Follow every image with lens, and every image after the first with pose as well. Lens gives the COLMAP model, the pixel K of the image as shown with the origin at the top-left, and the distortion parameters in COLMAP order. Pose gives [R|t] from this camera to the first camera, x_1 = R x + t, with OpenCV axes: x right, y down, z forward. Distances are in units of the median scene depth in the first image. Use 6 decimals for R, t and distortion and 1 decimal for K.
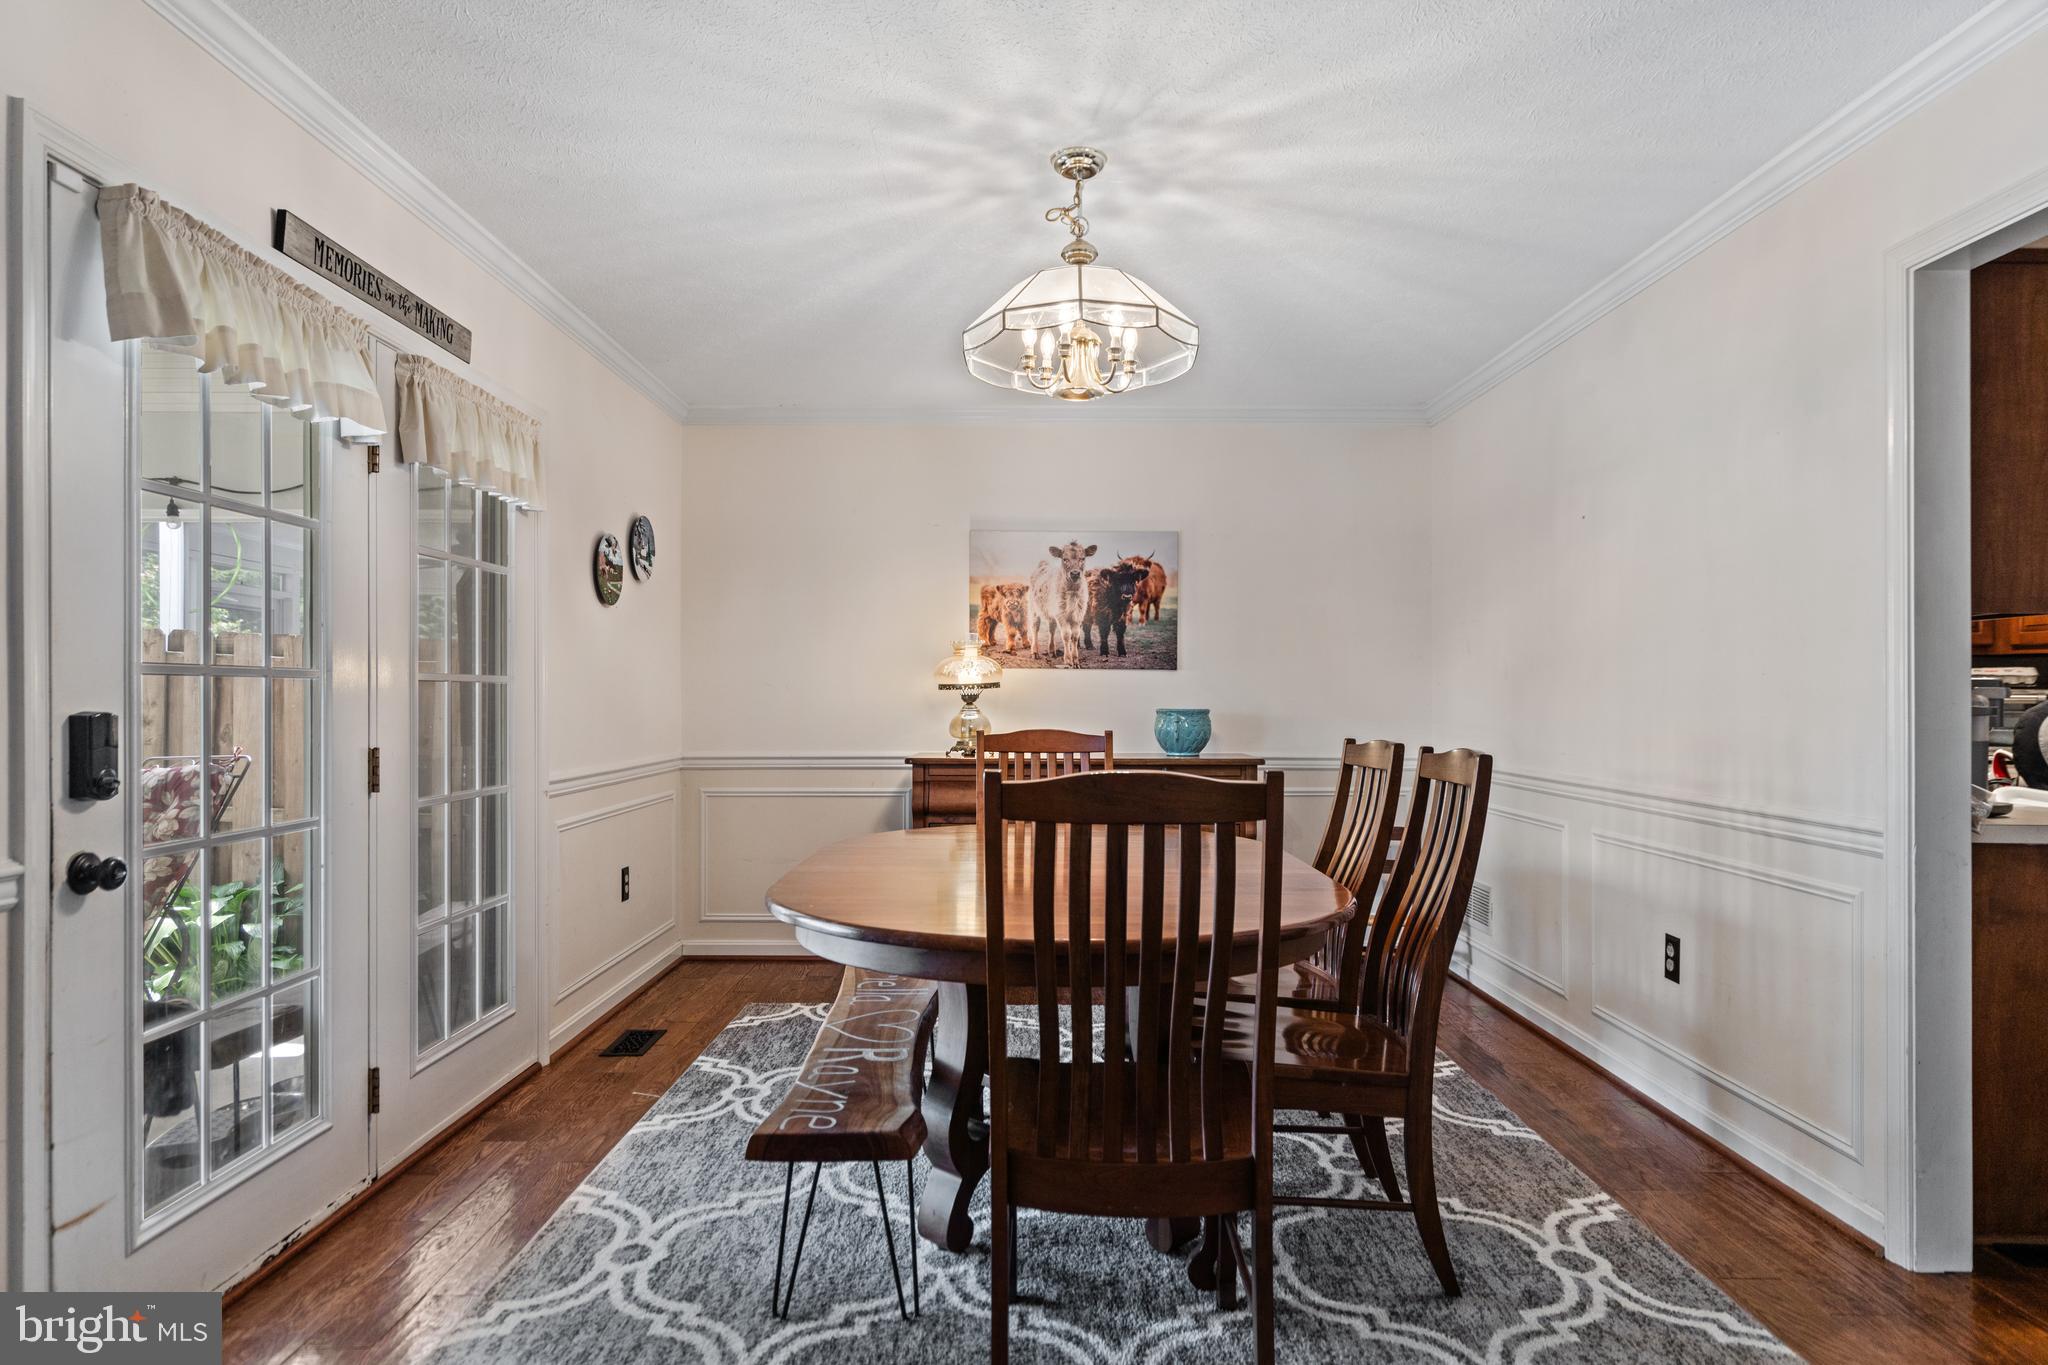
lens RADIAL K [[1203.2, 0, 1016.9], [0, 1203.2, 687.4], [0, 0, 1]] dist [0.004697, -0.001432]
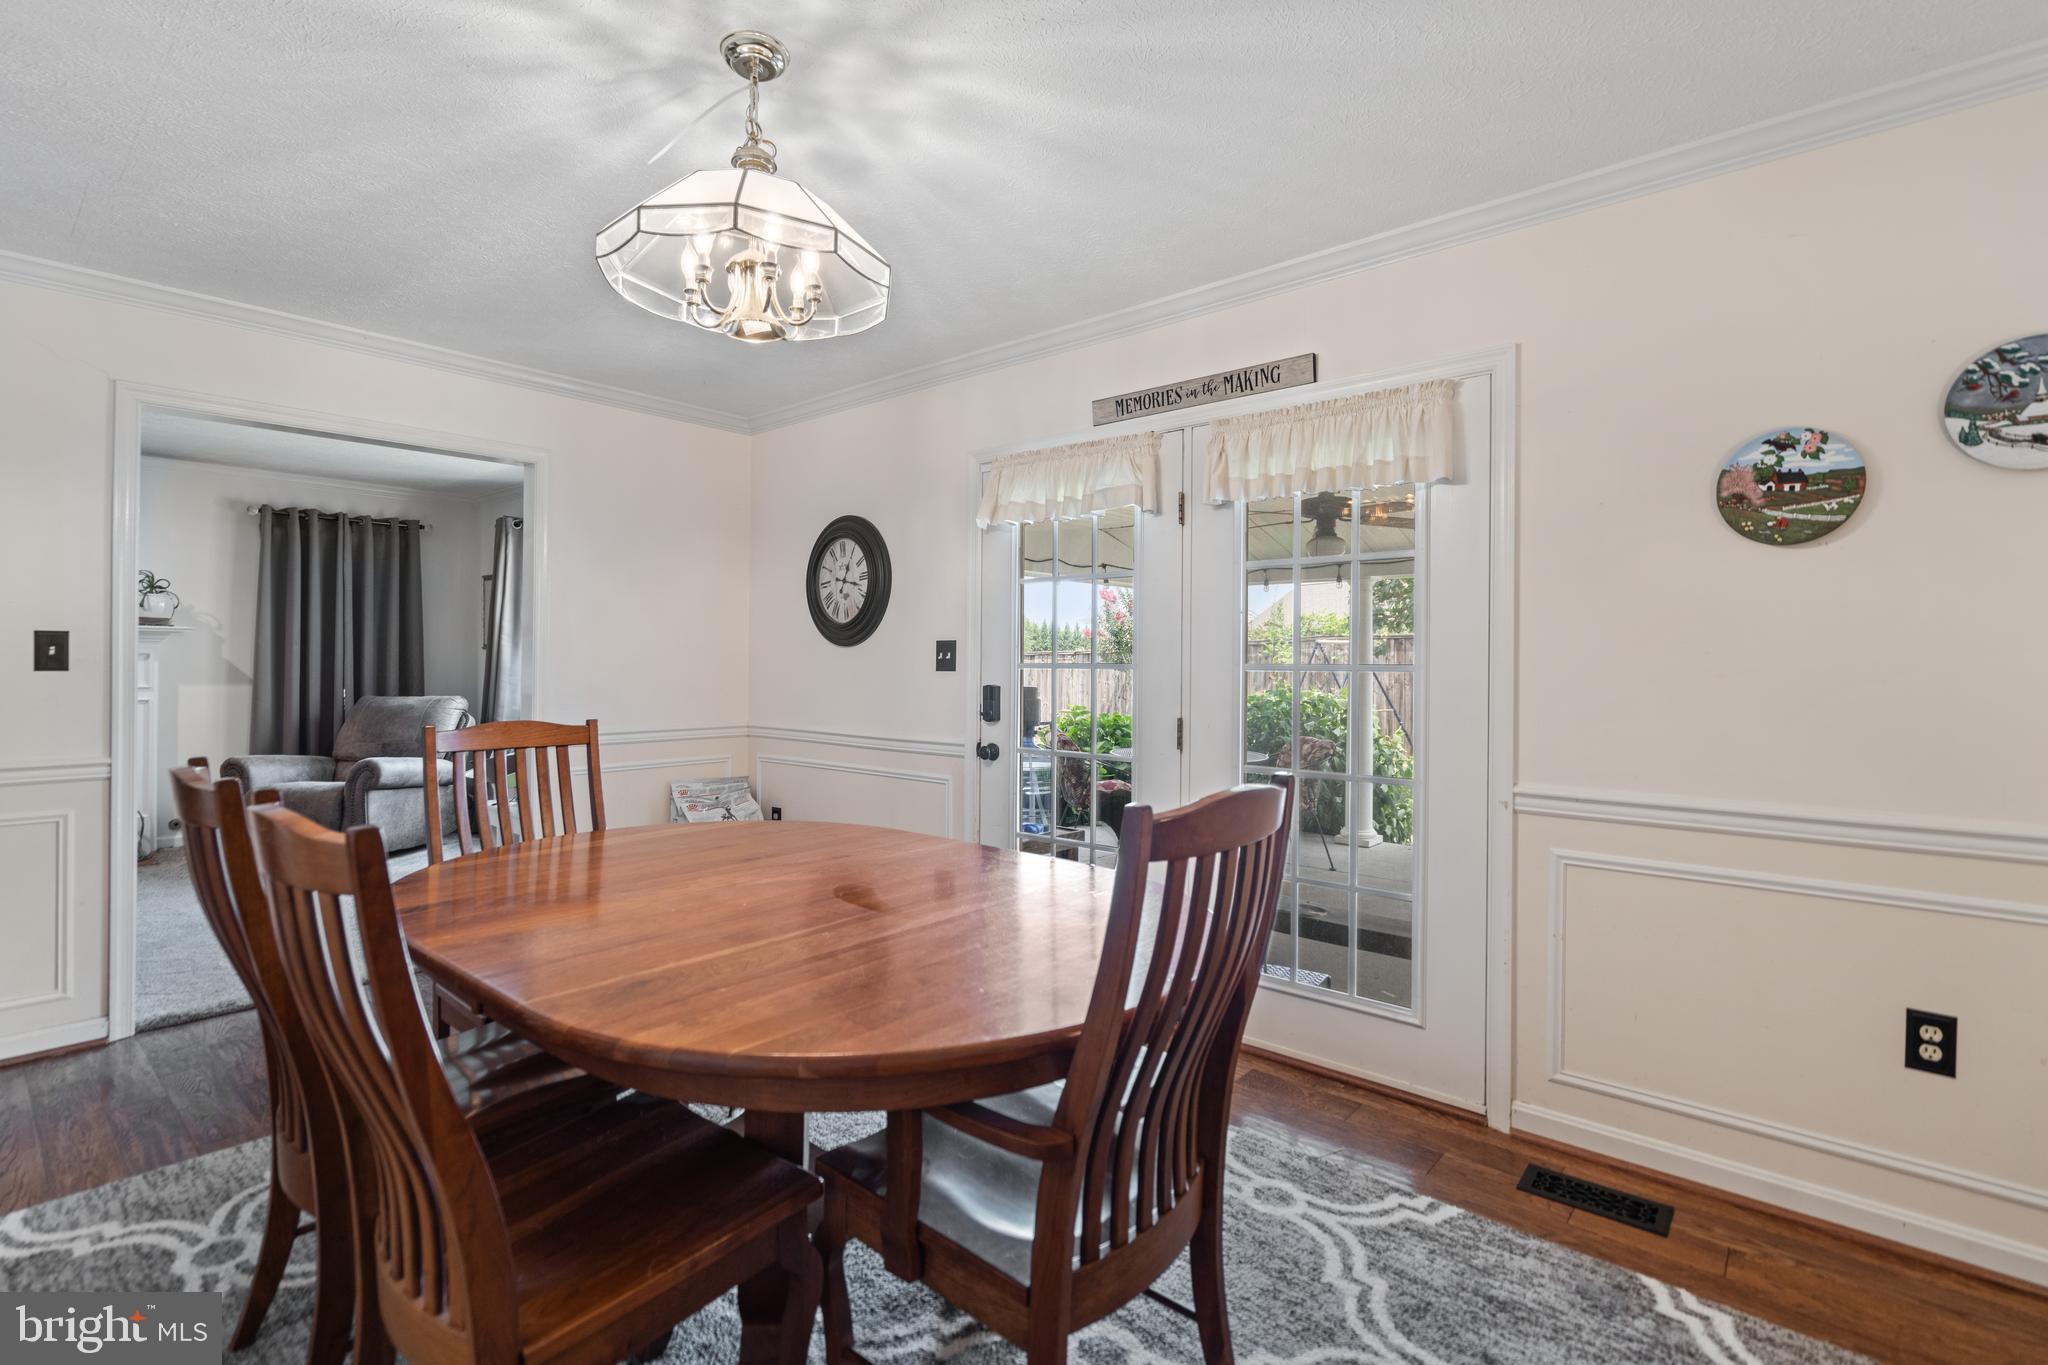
lens RADIAL K [[932.7, 0, 1022.0], [0, 932.7, 660.3], [0, 0, 1]] dist [-0.005018, 0.001567]
pose [[-0.647598, -0.003741, -0.761973, 0.317379], [0.001576, 0.999979, -0.006249, -0.008650], [0.761981, -0.005248, -0.647578, 1.170144]]
